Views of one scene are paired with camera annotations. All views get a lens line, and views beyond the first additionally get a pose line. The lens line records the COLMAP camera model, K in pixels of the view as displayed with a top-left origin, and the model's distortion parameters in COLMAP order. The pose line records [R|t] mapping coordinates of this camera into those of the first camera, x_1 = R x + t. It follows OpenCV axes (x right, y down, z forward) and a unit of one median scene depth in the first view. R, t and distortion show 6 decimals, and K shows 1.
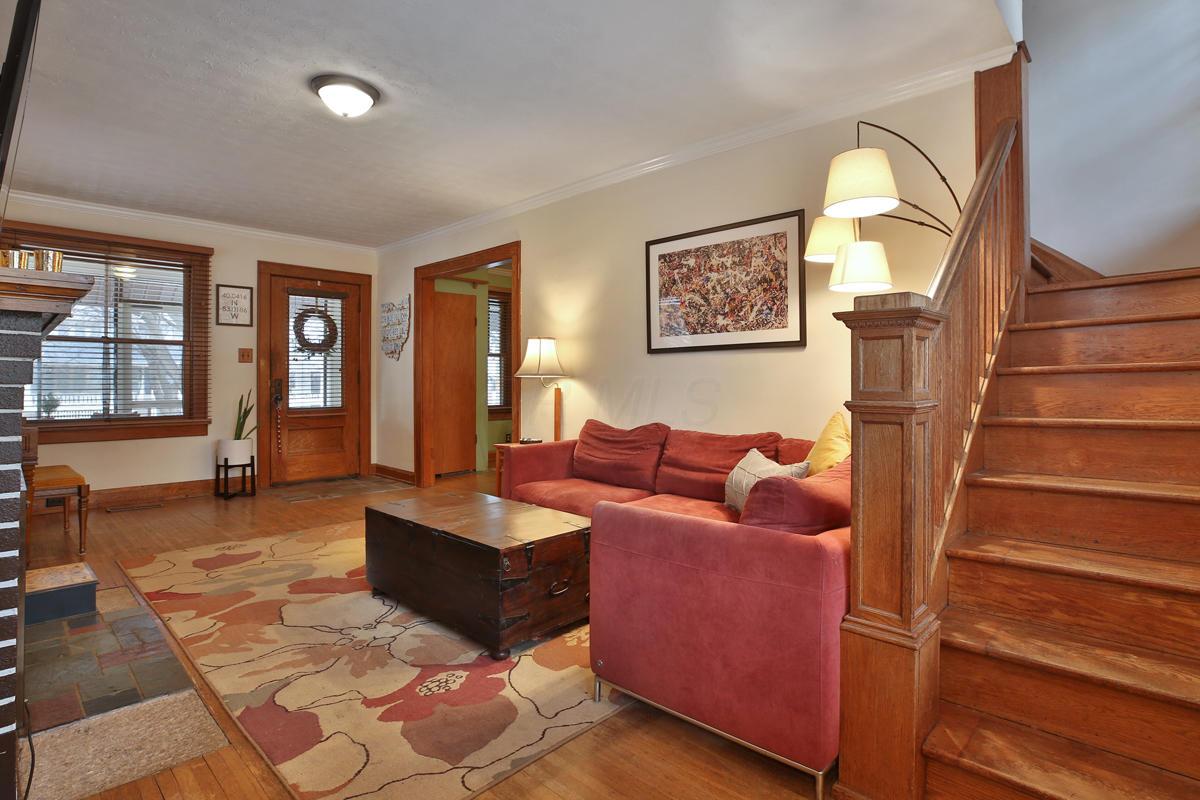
lens RADIAL K [[591.1, 0, 602.2], [0, 591.1, 377.9], [0, 0, 1]] dist [-0.027558, 0.000483]
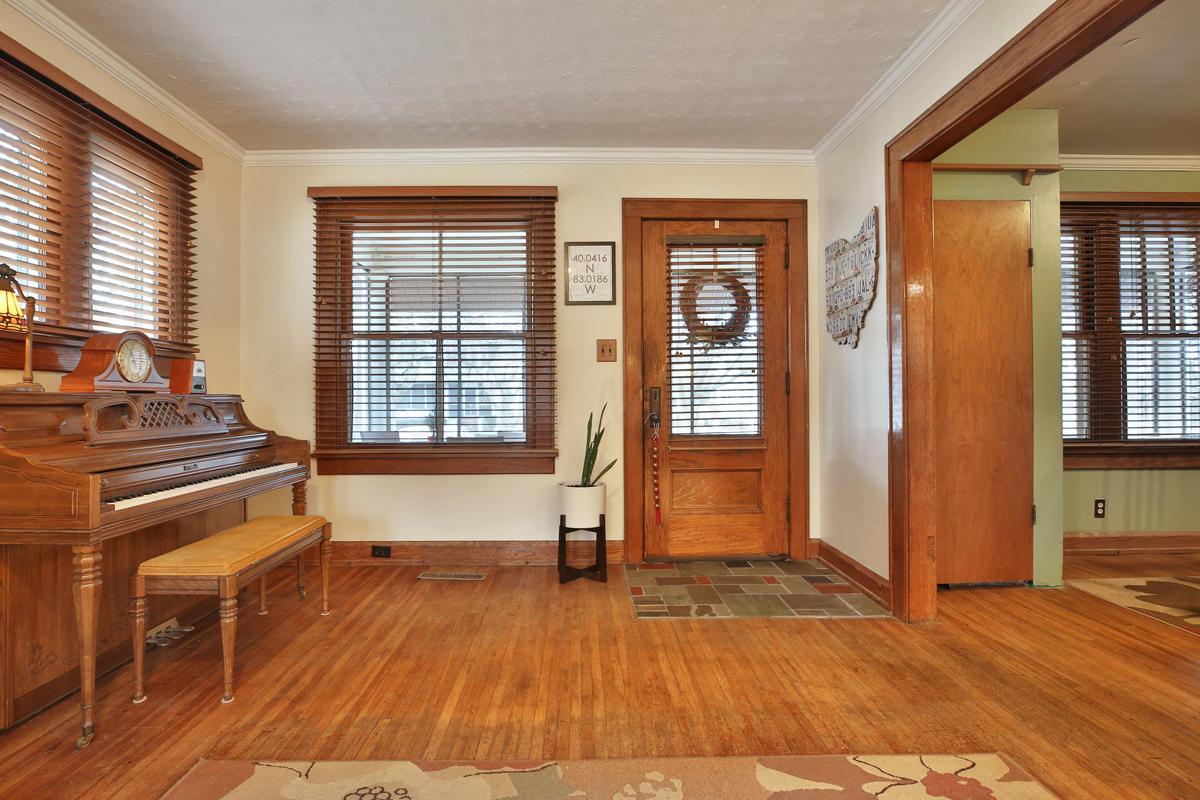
lens RADIAL K [[601.8, 0, 599.2], [0, 601.8, 391.2], [0, 0, 1]] dist [-0.032765, 0.000814]
pose [[0.708773, -0.008518, -0.705385, -0.166252], [0.008449, 0.999958, -0.003586, 0.008858], [0.705386, -0.003418, 0.708815, 0.567075]]
